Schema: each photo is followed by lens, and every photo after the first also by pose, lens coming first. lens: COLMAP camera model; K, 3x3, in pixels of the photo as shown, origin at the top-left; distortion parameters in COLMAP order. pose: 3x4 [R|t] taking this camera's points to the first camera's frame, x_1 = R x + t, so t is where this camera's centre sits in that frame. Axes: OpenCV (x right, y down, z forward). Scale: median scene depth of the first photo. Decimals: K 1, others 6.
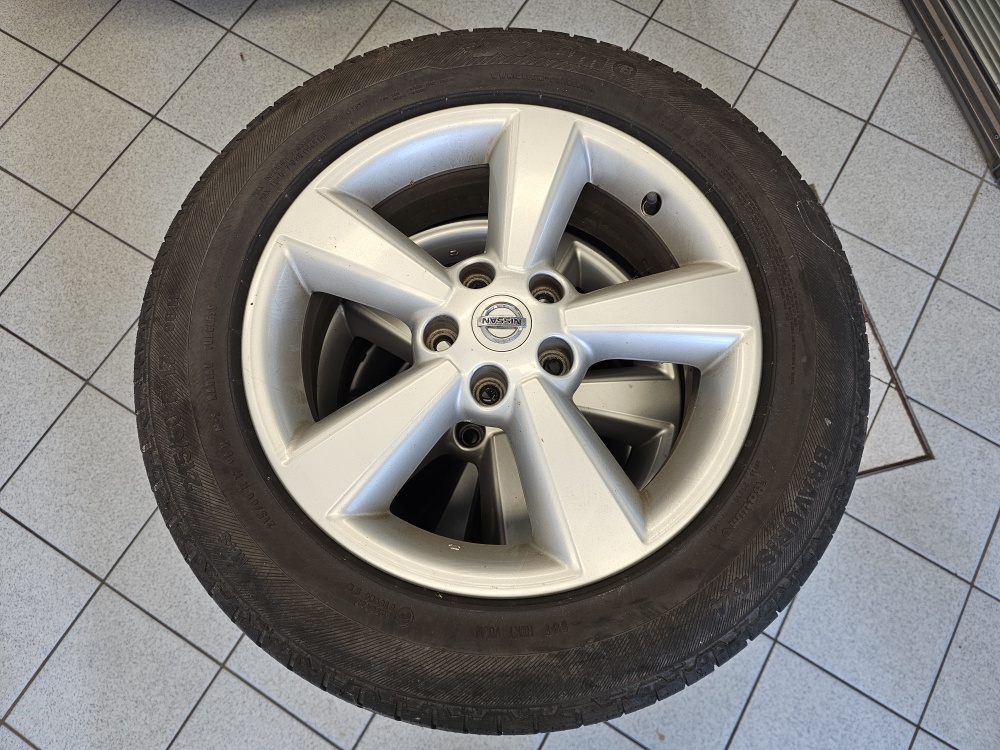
lens RADIAL K [[661.3, 0, 512.1], [0, 661.3, 392.8], [0, 0, 1]] dist [0.097780, -0.100025]
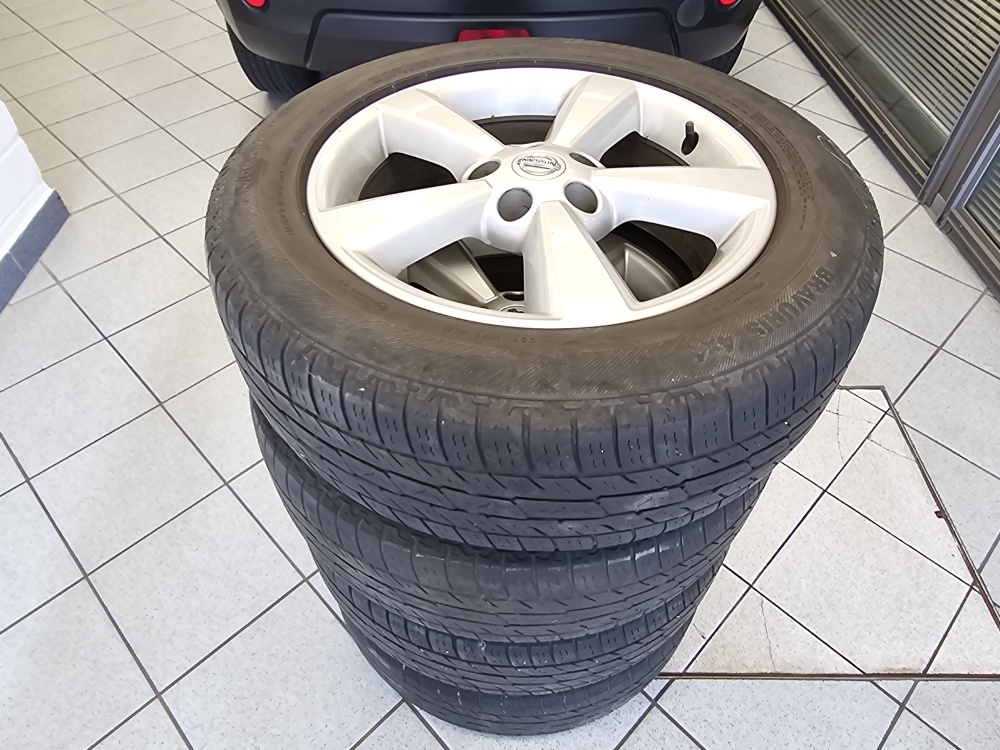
lens RADIAL K [[682.2, 0, 500.0], [0, 682.2, 375.0], [0, 0, 1]] dist [0.006468, -0.002833]
pose [[0.968991, 0.181557, -0.167609, 0.176438], [-0.236472, 0.878123, -0.415911, 0.695168], [0.071670, 0.442649, 0.893826, 0.117972]]
